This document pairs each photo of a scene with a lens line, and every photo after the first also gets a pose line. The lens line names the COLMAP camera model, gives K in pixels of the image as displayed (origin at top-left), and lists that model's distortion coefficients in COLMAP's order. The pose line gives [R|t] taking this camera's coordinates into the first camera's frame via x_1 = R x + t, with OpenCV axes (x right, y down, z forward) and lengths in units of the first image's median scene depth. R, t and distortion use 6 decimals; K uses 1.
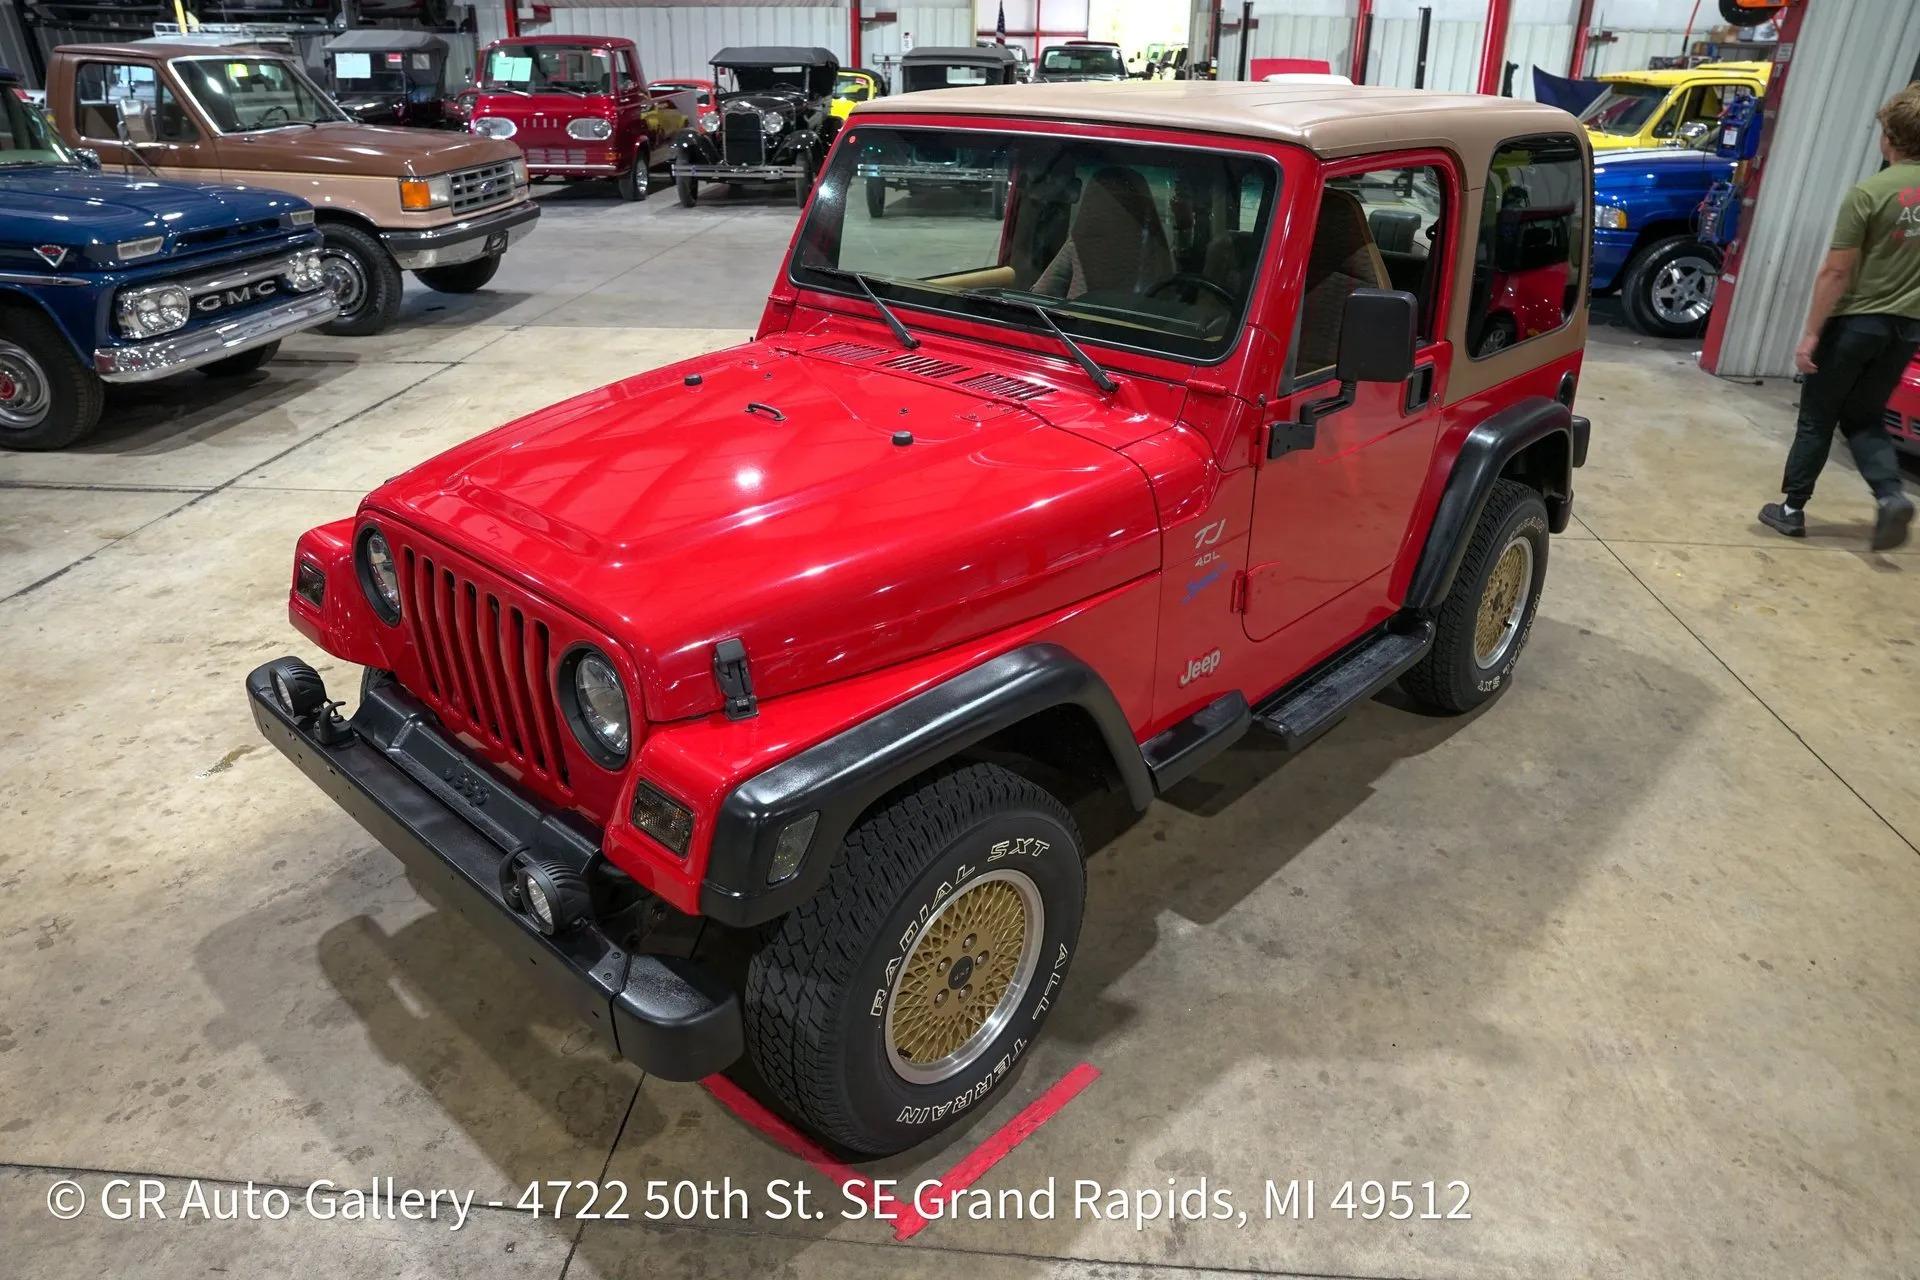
lens RADIAL K [[1315.7, 0, 960.0], [0, 1315.7, 640.0], [0, 0, 1]] dist [-0.147341, 0.118052]
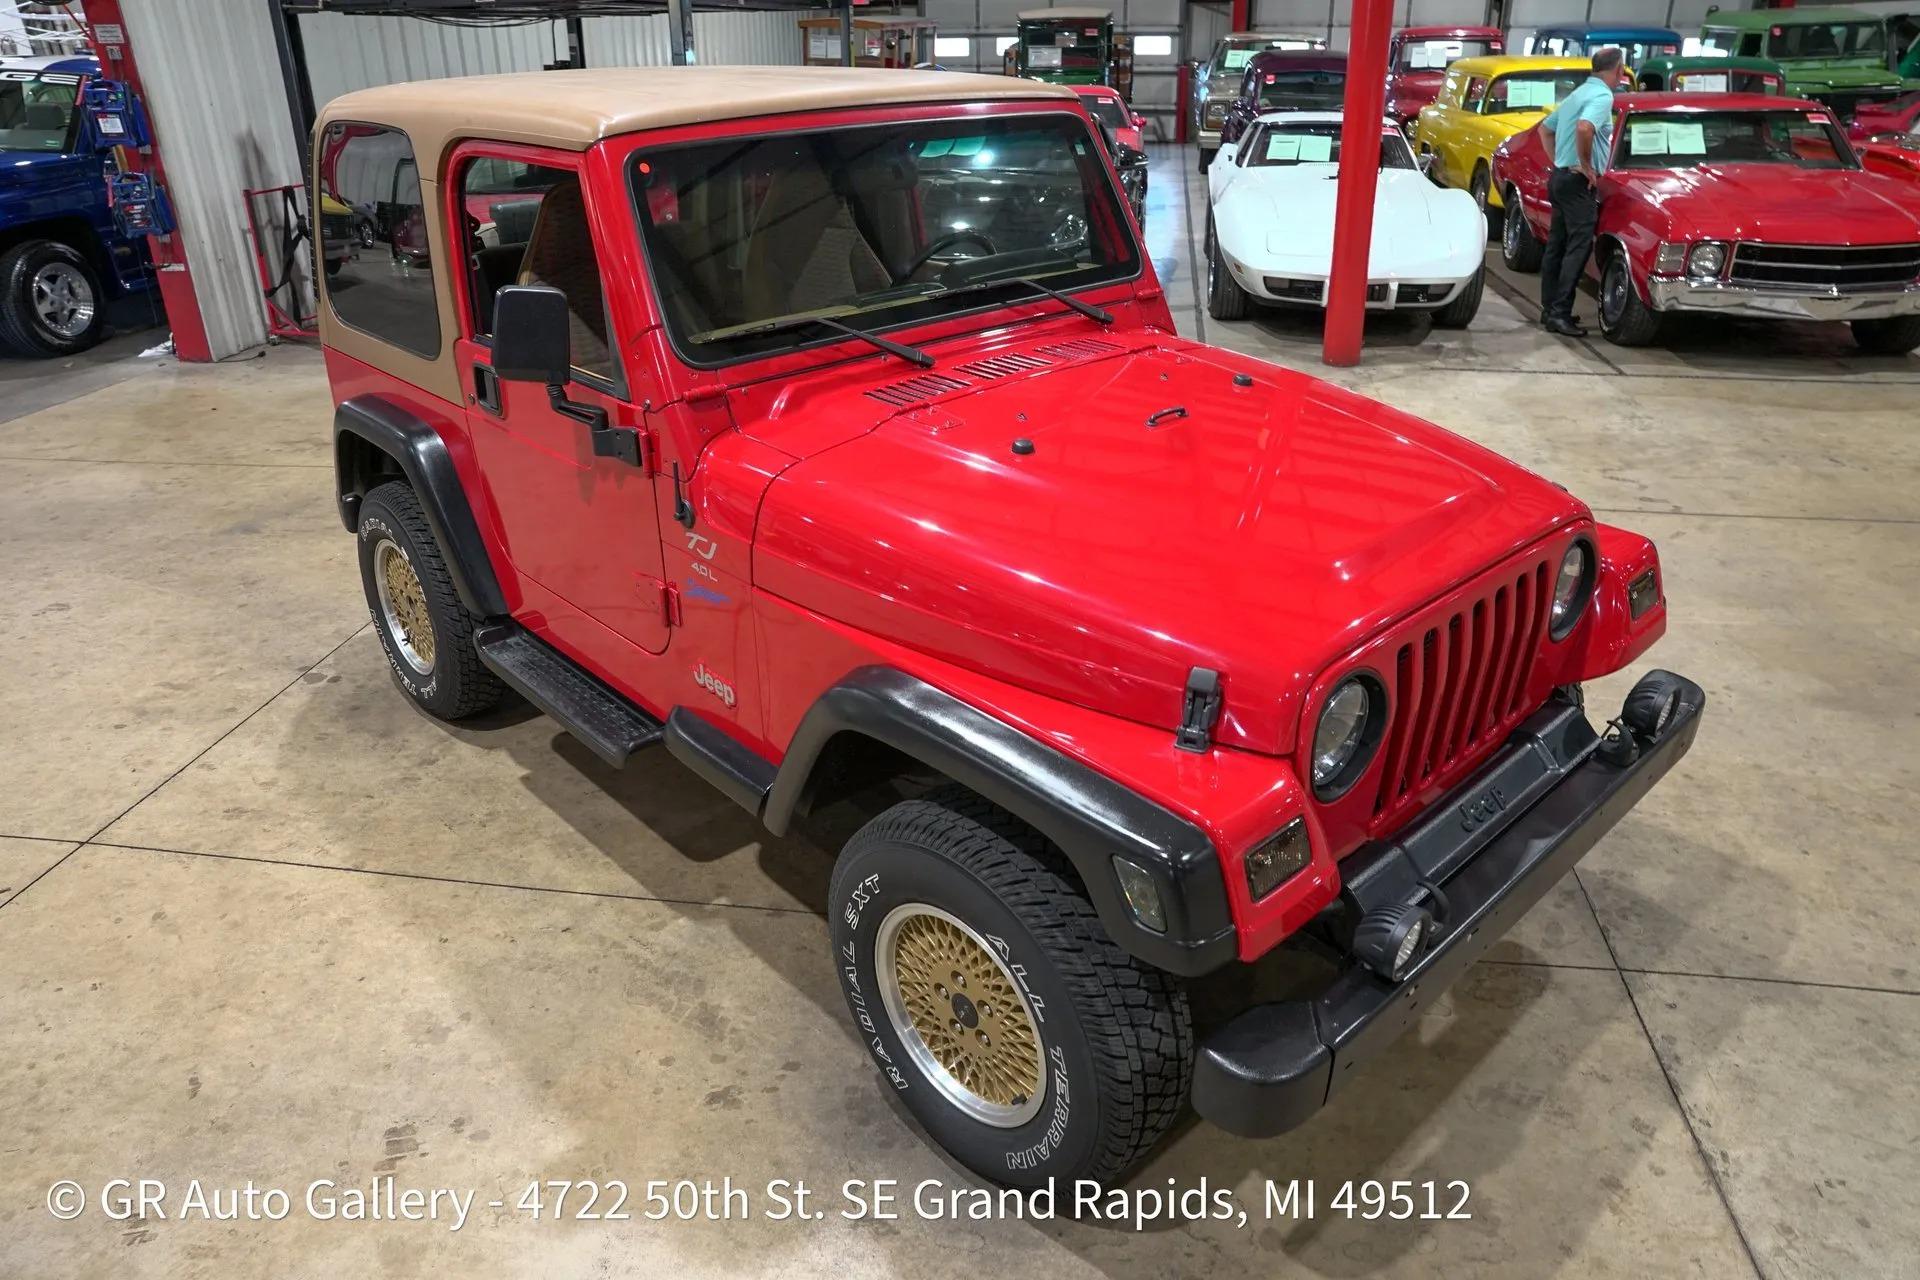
lens RADIAL K [[1315.7, 0, 960.0], [0, 1315.7, 640.0], [0, 0, 1]] dist [-0.147341, 0.118052]
pose [[0.061687, -0.440231, 0.895763, -0.921673], [0.429825, 0.821705, 0.374234, -0.393056], [-0.900802, 0.361936, 0.239911, 0.821235]]
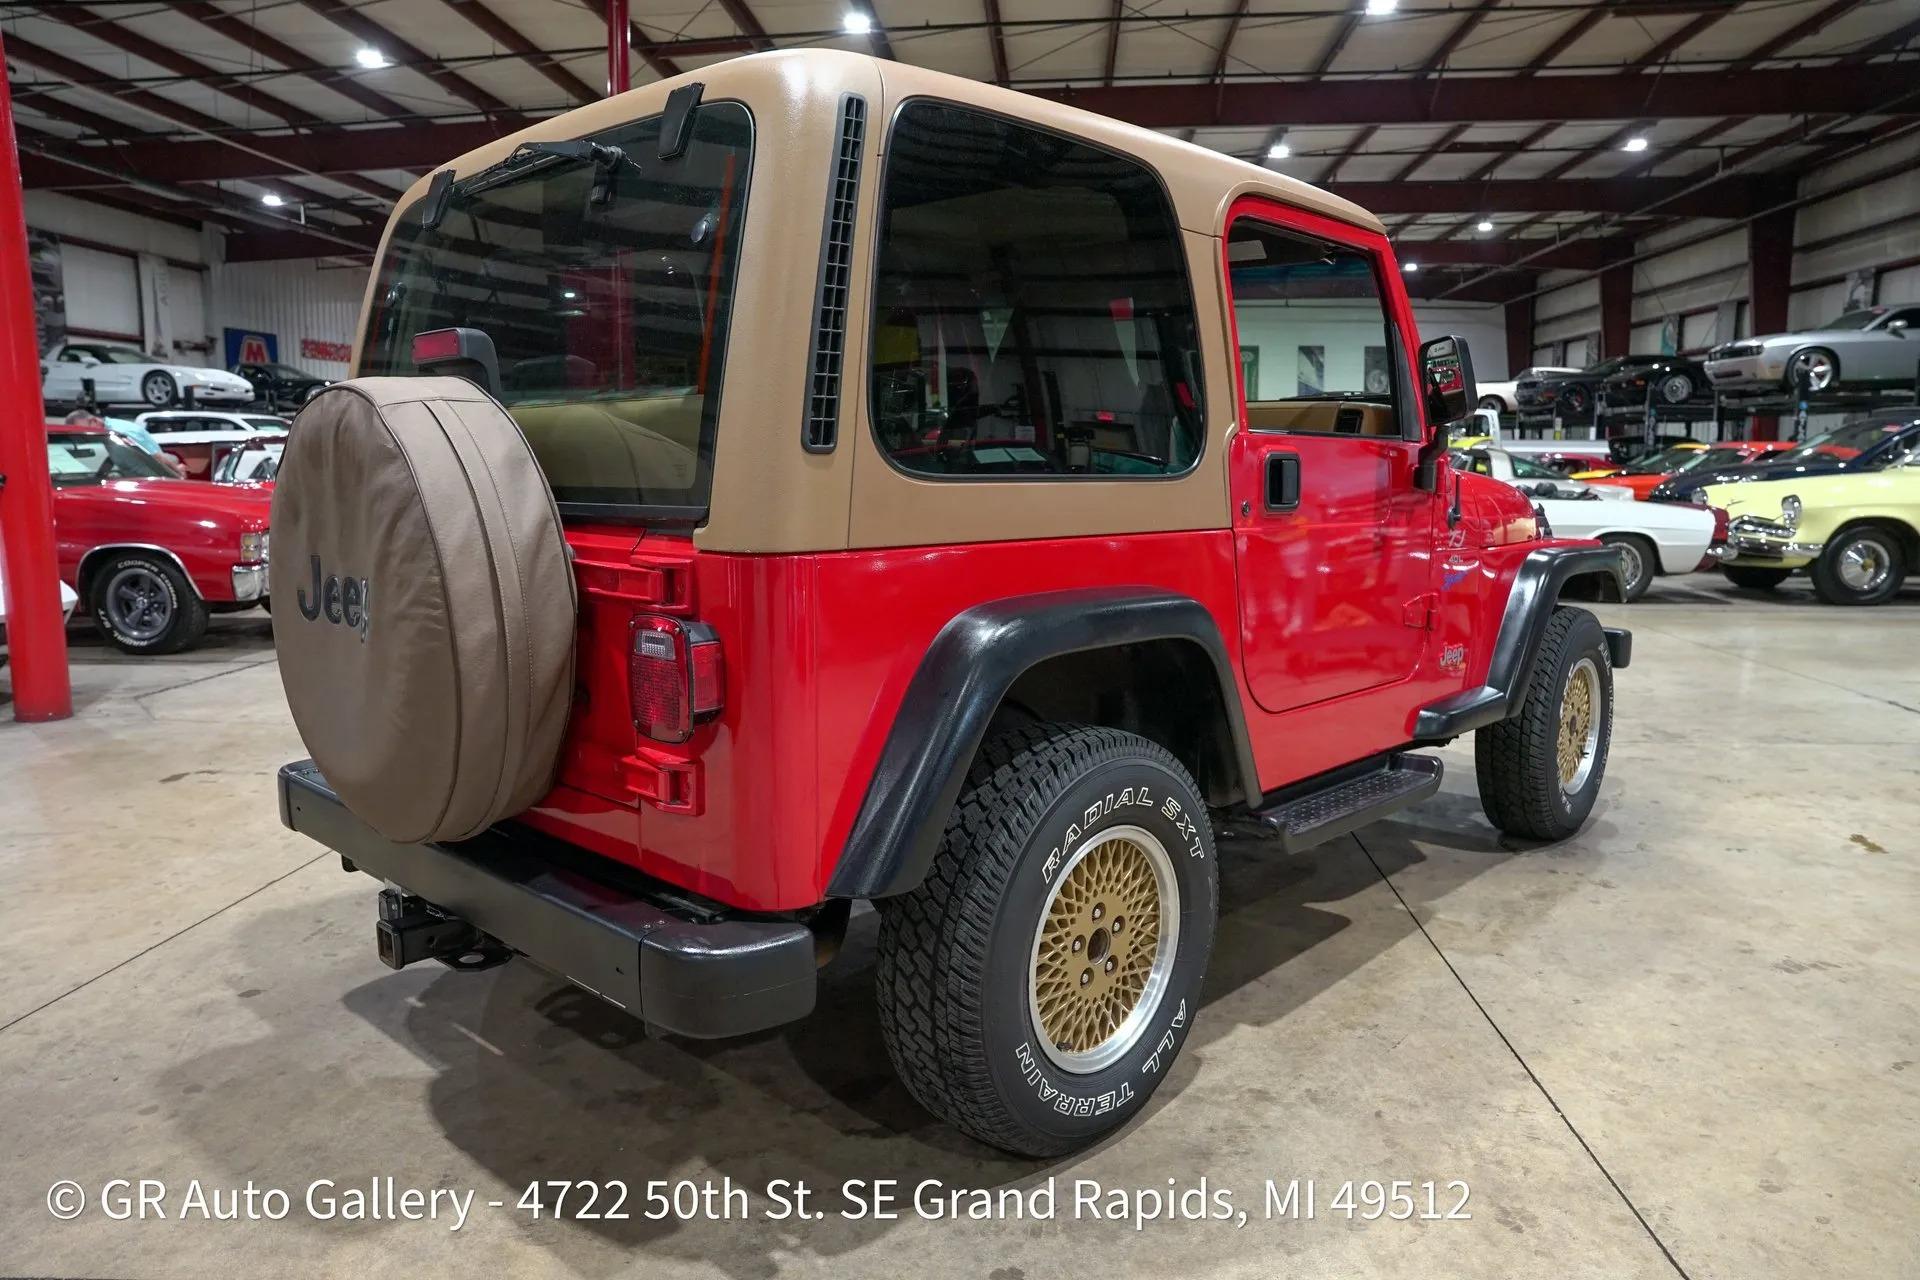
lens RADIAL K [[1315.7, 0, 960.0], [0, 1315.7, 640.0], [0, 0, 1]] dist [-0.147341, 0.118052]
pose [[-0.999947, -0.008806, -0.005394, 0.214358], [-0.010325, 0.840729, 0.541357, -0.699720], [-0.000232, 0.541384, -0.840775, 2.050716]]
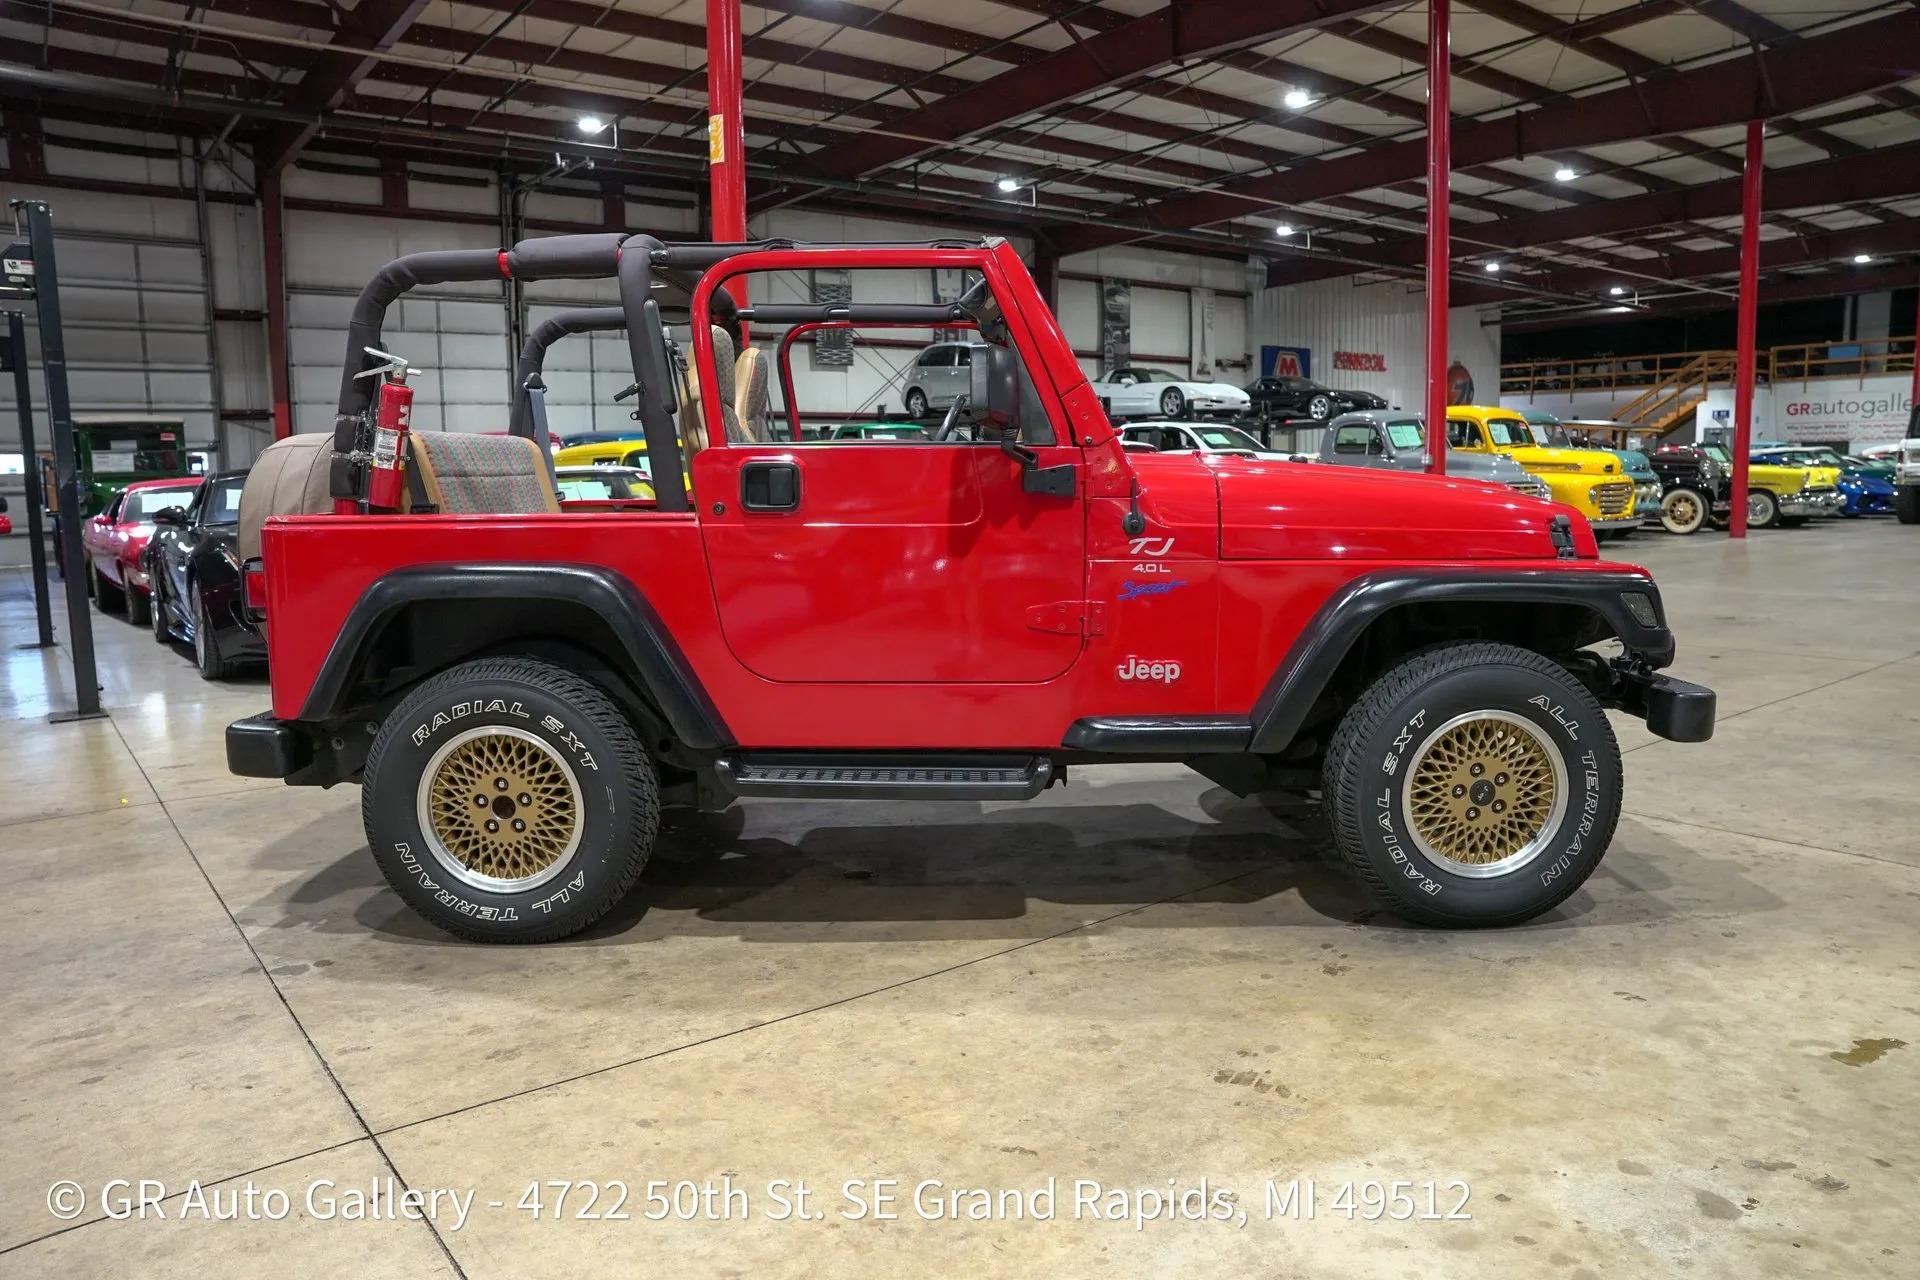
lens RADIAL K [[1315.7, 0, 960.0], [0, 1315.7, 640.0], [0, 0, 1]] dist [-0.147341, 0.118052]
pose [[-0.678933, -0.094287, 0.728121, -0.820807], [0.315820, 0.857775, 0.405561, -0.596398], [-0.662803, 0.505304, -0.552594, 1.810887]]
